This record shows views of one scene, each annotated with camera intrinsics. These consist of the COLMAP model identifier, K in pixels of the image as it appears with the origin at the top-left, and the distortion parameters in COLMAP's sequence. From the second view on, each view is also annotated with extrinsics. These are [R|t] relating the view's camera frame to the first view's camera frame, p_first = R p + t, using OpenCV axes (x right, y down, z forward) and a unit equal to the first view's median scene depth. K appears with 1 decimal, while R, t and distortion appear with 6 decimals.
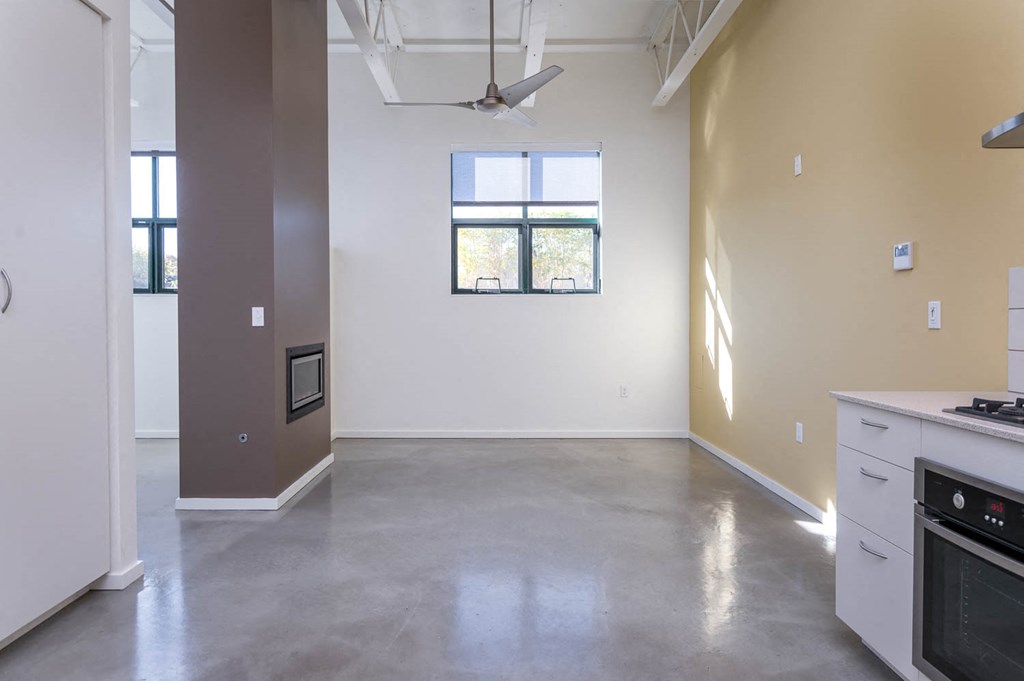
lens RADIAL K [[643.4, 0, 493.3], [0, 643.4, 324.3], [0, 0, 1]] dist [0.005100, 0.000433]
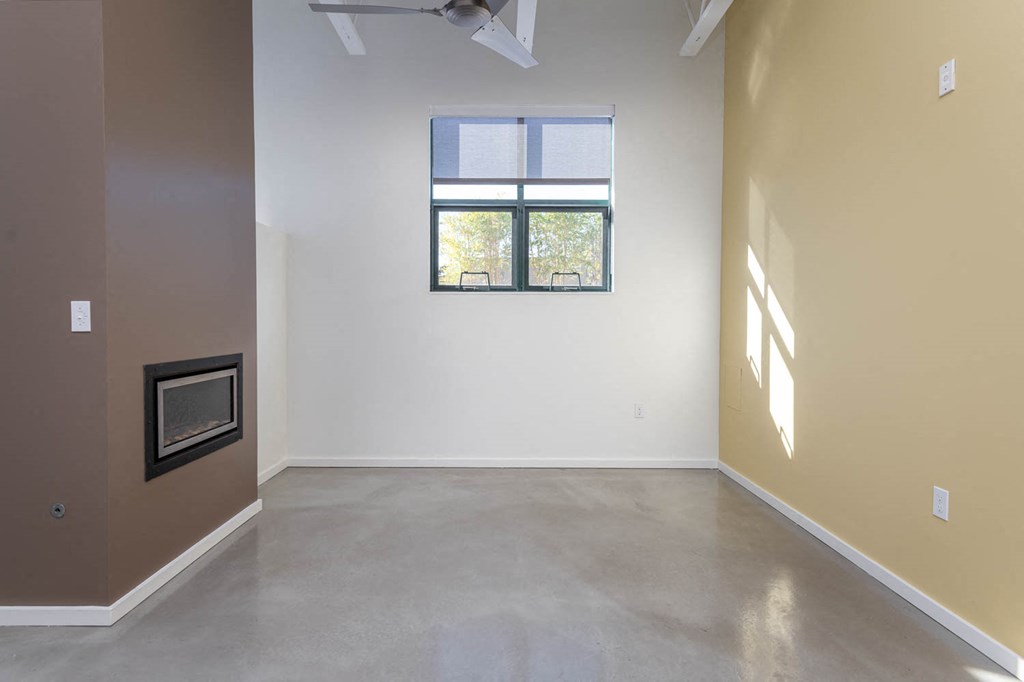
lens RADIAL K [[545.0, 0, 512.0], [0, 545.0, 341.0], [0, 0, 1]] dist [-0.000355, -0.000164]
pose [[0.999823, 0.003994, 0.018372, 0.028876], [-0.004488, 0.999628, 0.026893, -0.002846], [-0.018258, -0.026970, 0.999469, 0.324051]]
